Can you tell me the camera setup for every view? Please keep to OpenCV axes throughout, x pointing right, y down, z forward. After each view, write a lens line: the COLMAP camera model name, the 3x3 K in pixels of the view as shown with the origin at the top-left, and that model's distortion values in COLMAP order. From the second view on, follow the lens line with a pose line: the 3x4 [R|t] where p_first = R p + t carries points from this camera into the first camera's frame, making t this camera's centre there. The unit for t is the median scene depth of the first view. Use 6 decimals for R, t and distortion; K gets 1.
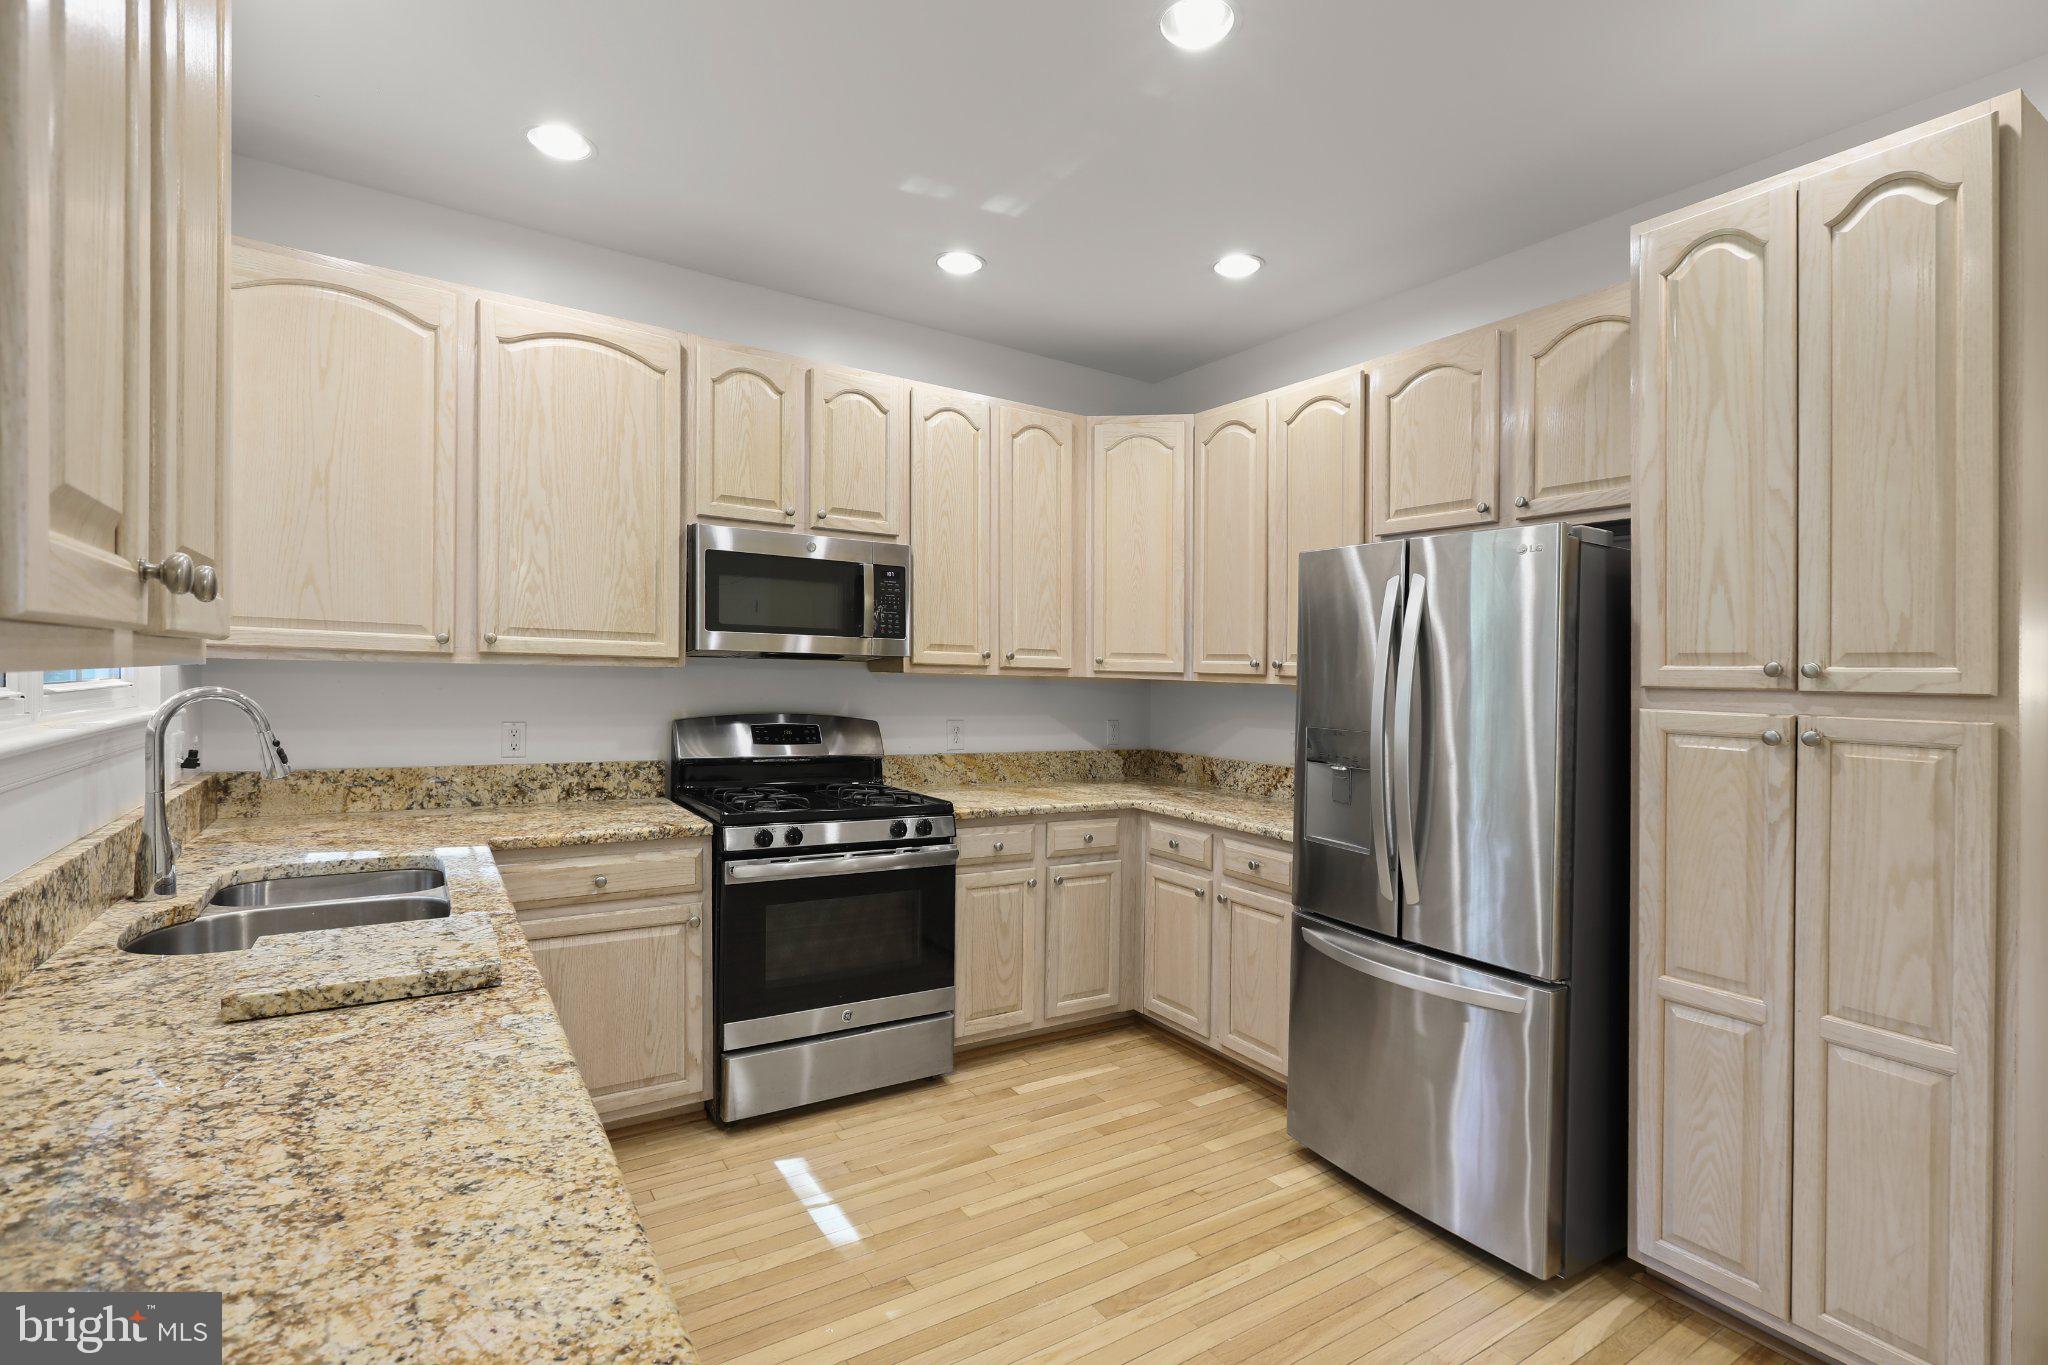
lens RADIAL K [[940.7, 0, 1026.0], [0, 940.7, 690.2], [0, 0, 1]] dist [-0.019772, 0.011774]
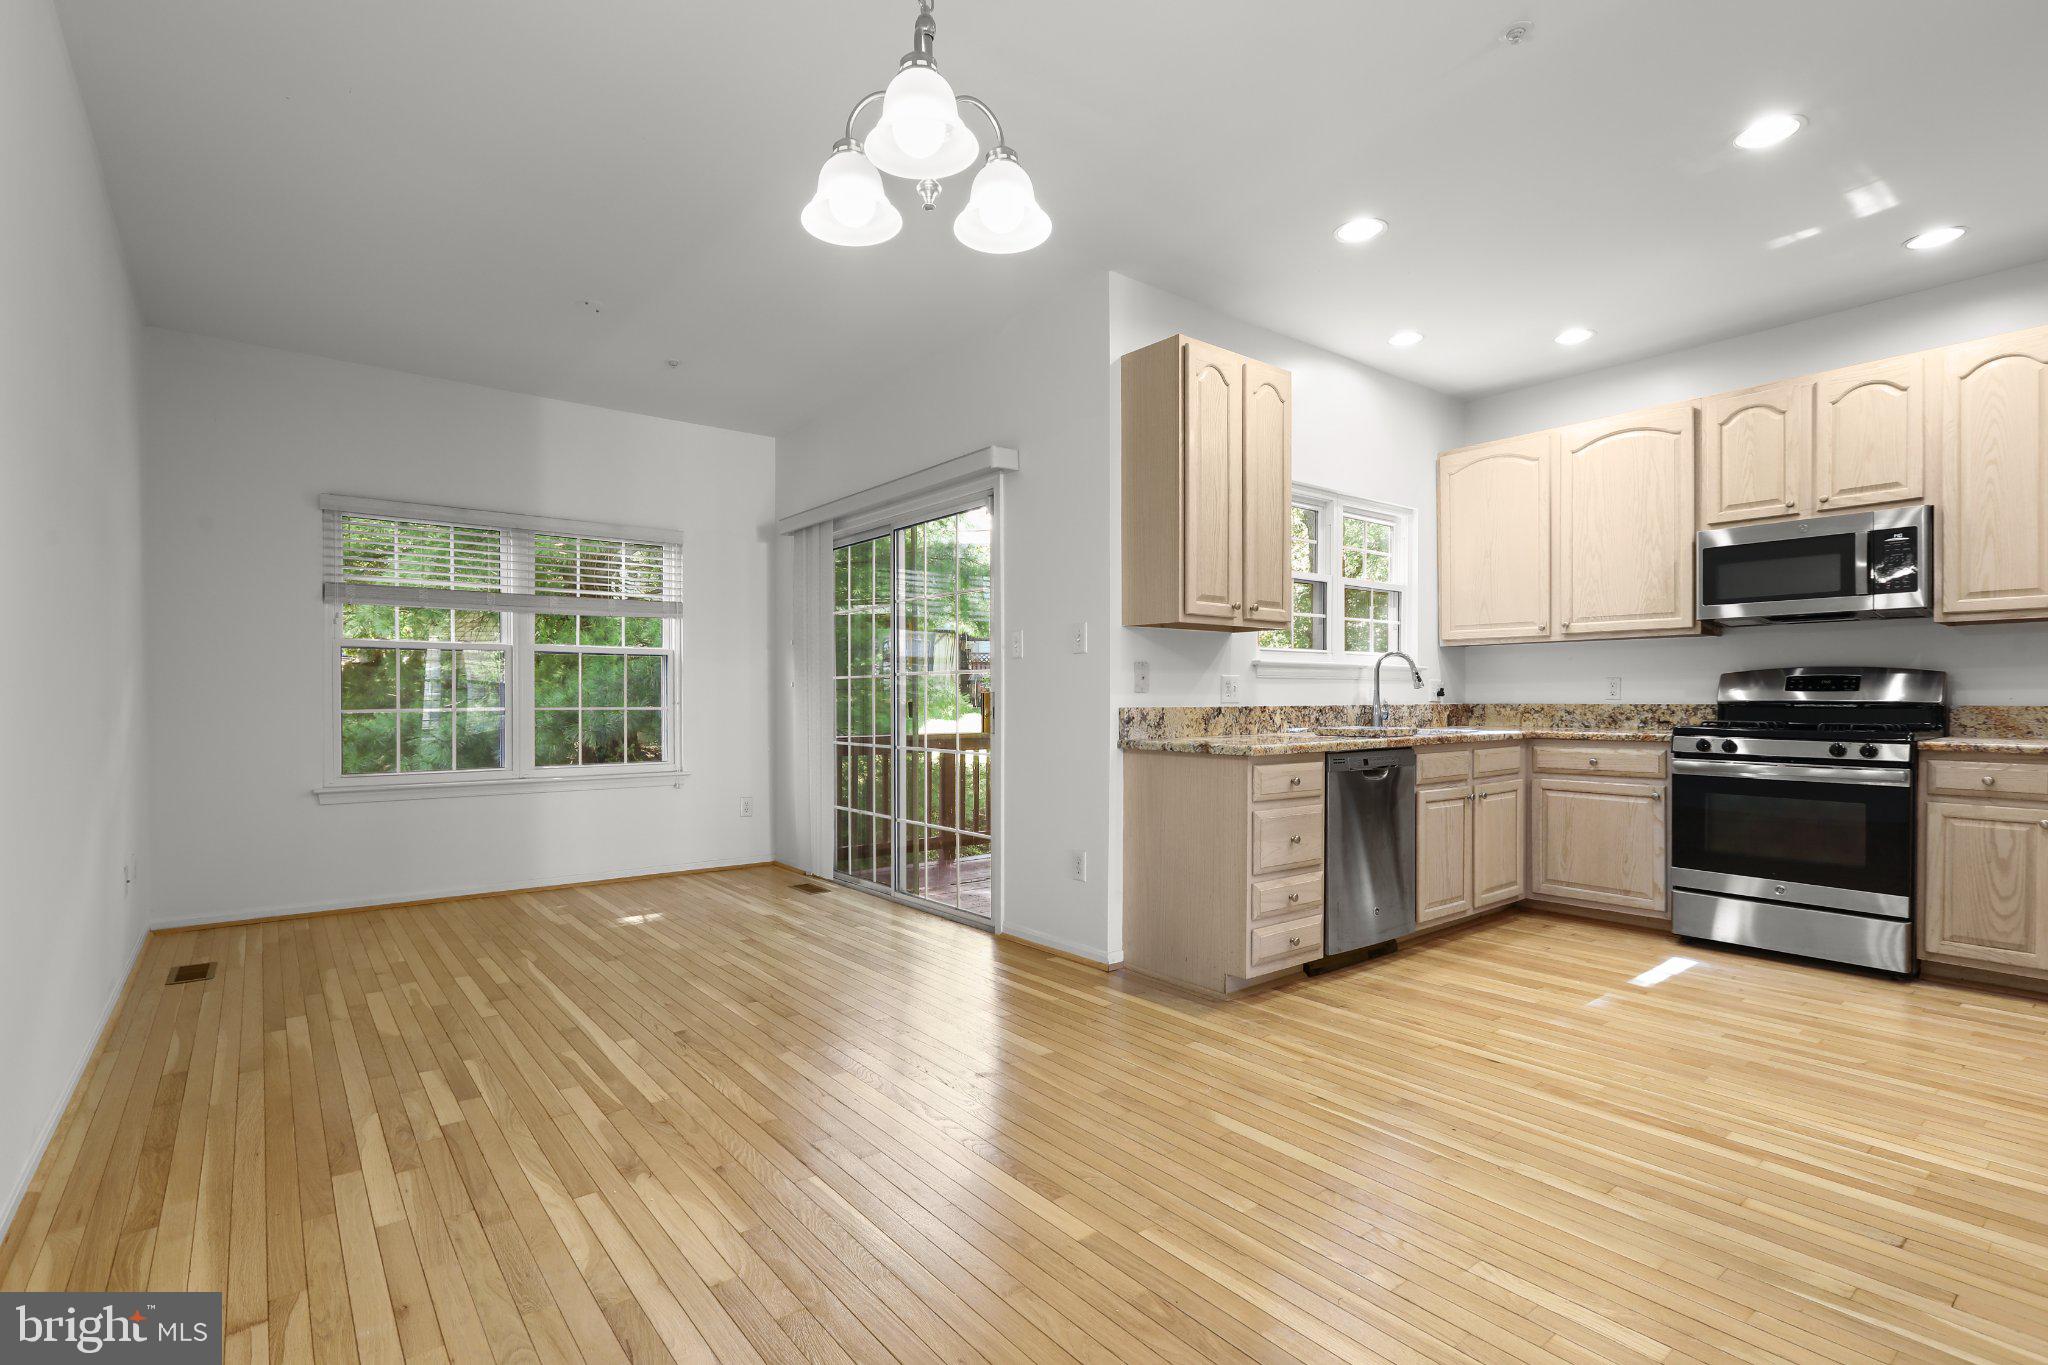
lens RADIAL K [[940.7, 0, 1026.0], [0, 940.7, 690.2], [0, 0, 1]] dist [-0.019772, 0.011774]
pose [[0.112321, -0.031214, -0.993182, 0.955492], [-0.007818, 0.999448, -0.032295, 0.119184], [0.993641, 0.011392, 0.112015, -0.175092]]
